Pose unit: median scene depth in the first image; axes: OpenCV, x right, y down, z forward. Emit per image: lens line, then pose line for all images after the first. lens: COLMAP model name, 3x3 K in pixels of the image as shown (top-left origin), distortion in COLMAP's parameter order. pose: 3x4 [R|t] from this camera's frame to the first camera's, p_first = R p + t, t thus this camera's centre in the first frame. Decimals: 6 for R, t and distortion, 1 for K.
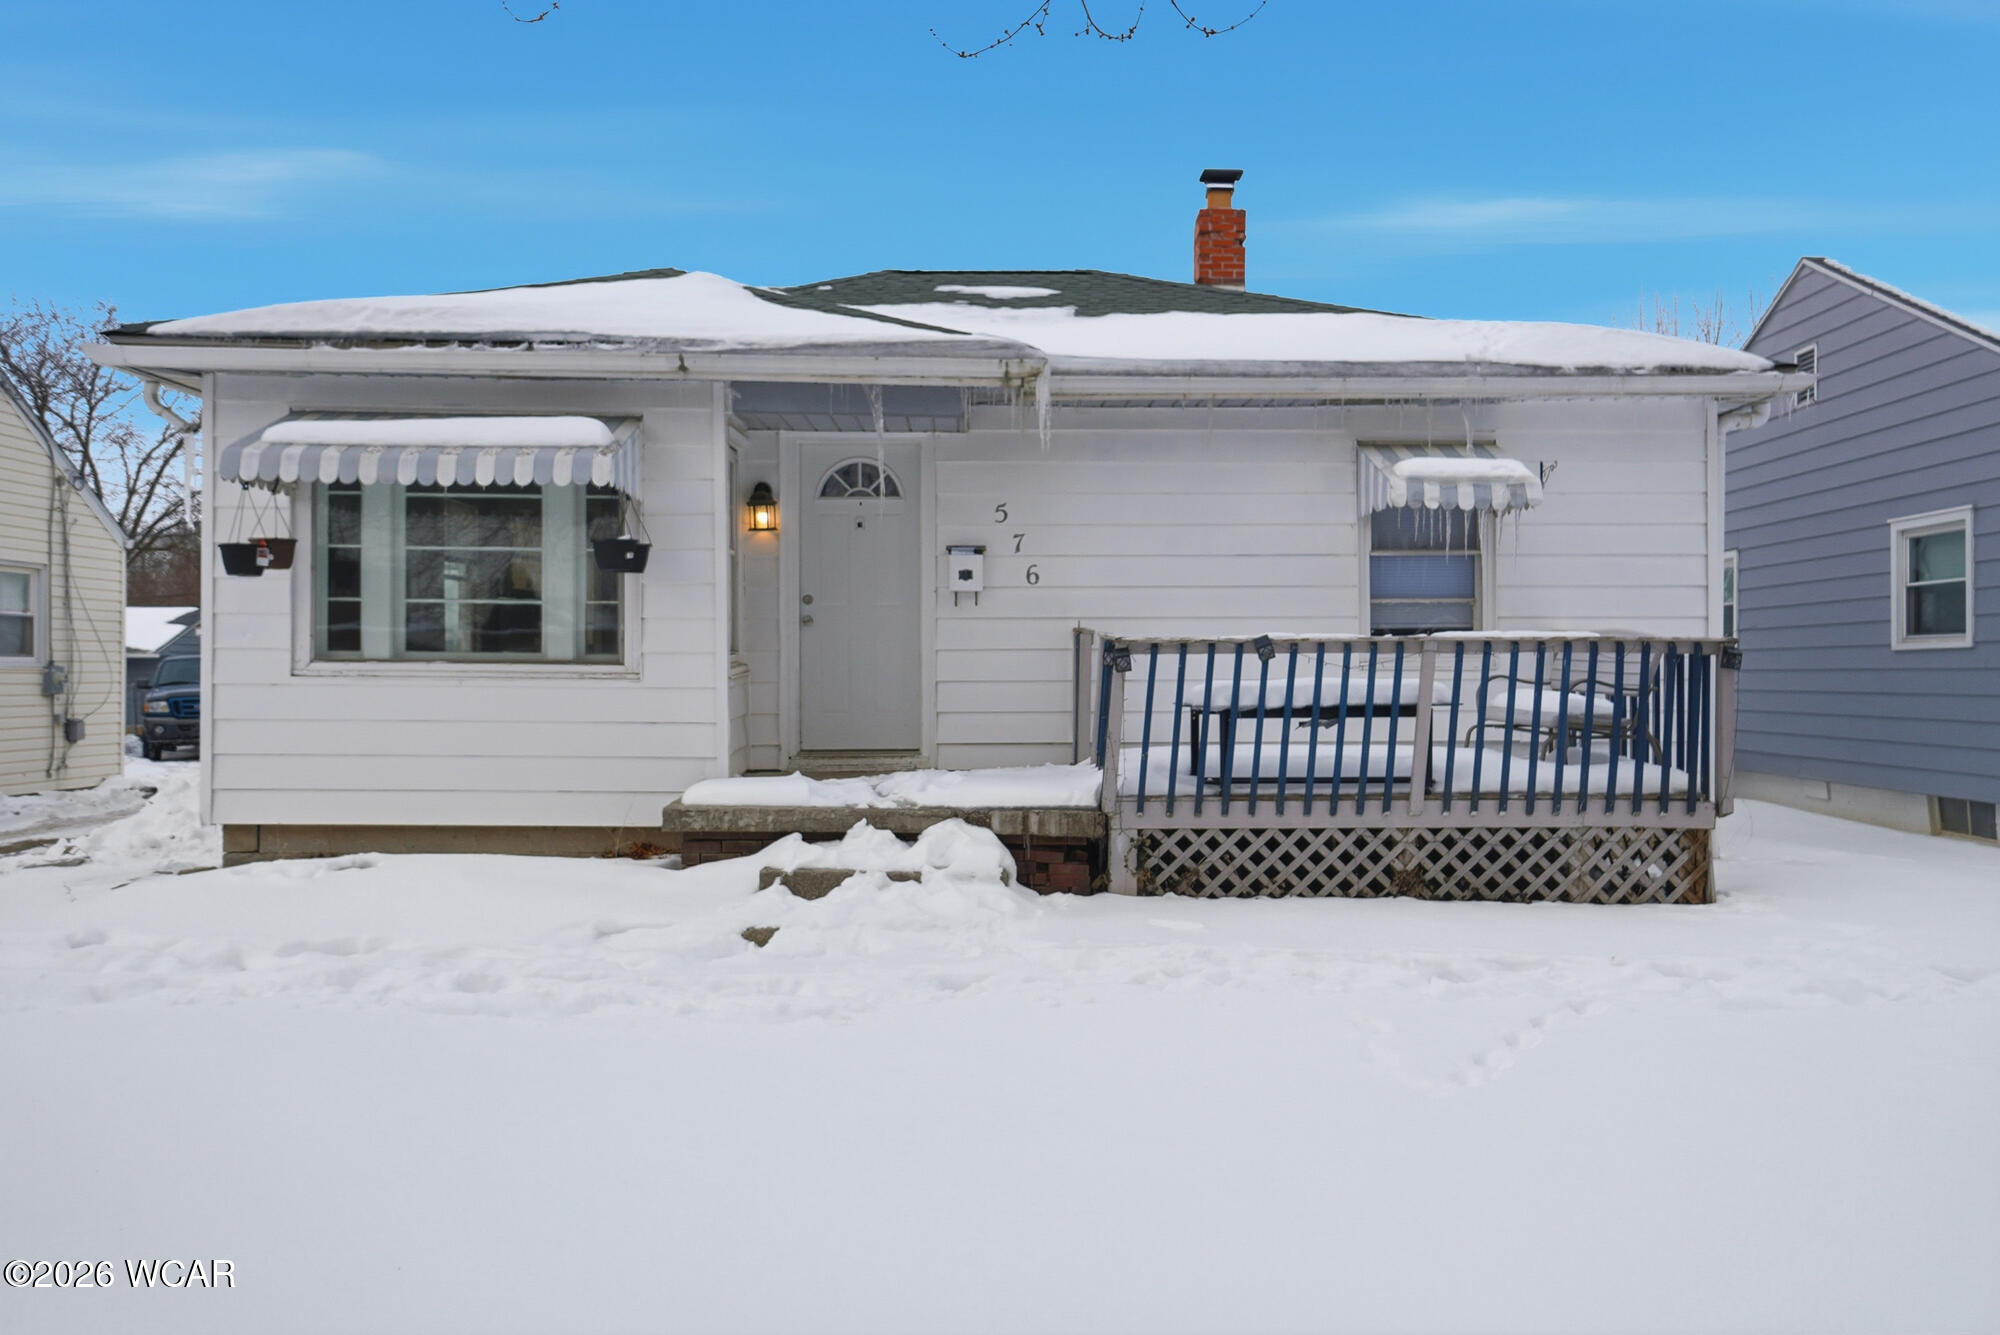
lens RADIAL K [[1497.8, 0, 1000.0], [0, 1497.8, 667.5], [0, 0, 1]] dist [0.018483, 0.001366]
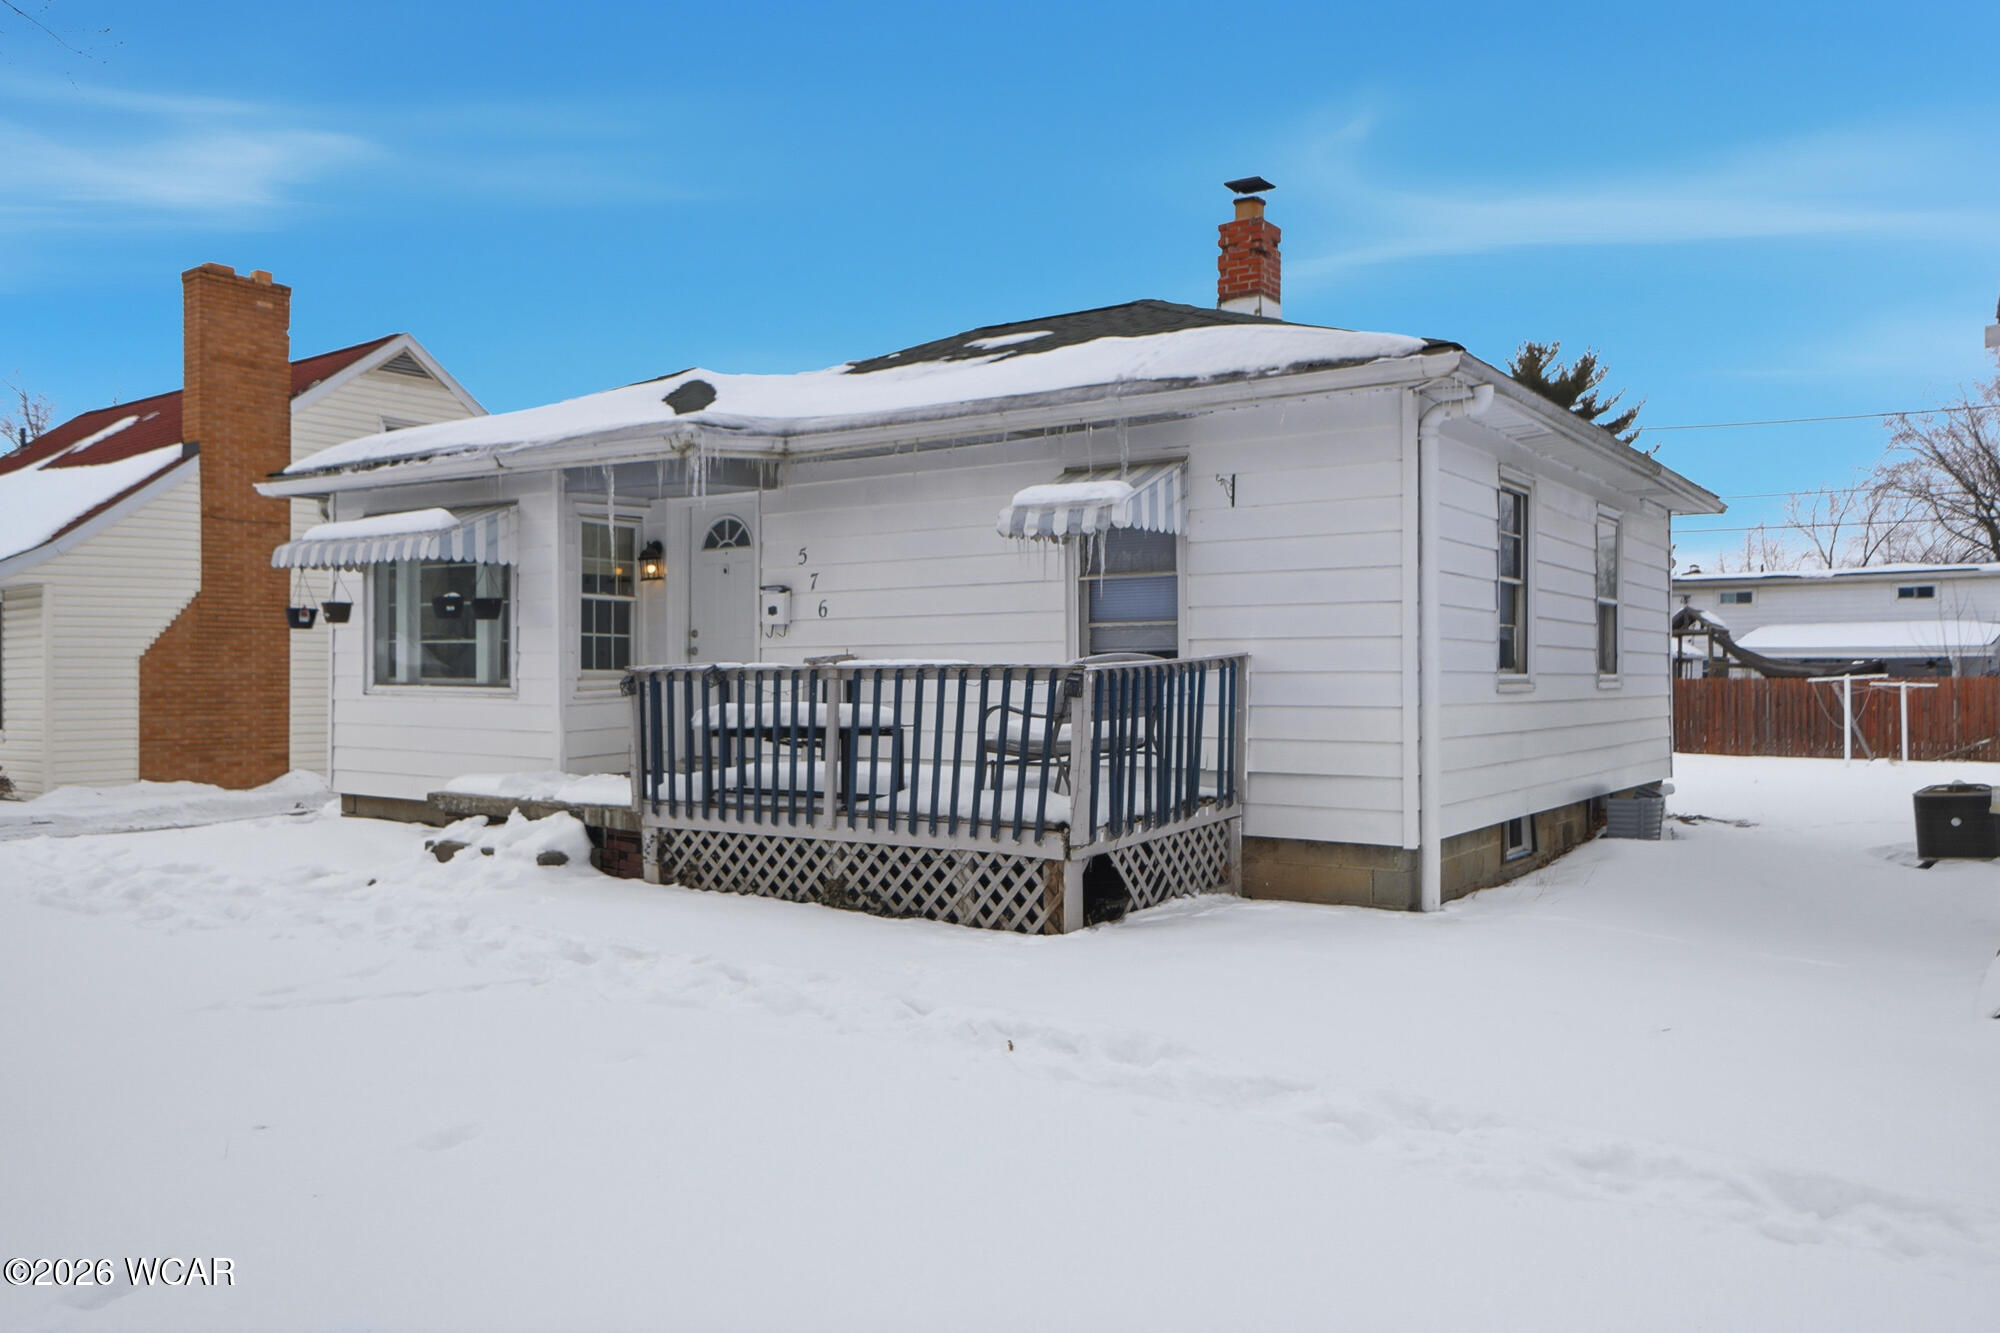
lens RADIAL K [[1507.5, 0, 1000.0], [0, 1507.5, 697.9], [0, 0, 1]] dist [-0.003634, -0.000522]
pose [[0.813677, 0.006701, -0.581278, 0.964656], [0.000141, 0.999931, 0.011725, -0.008993], [0.581317, -0.009622, 0.813620, 0.172122]]
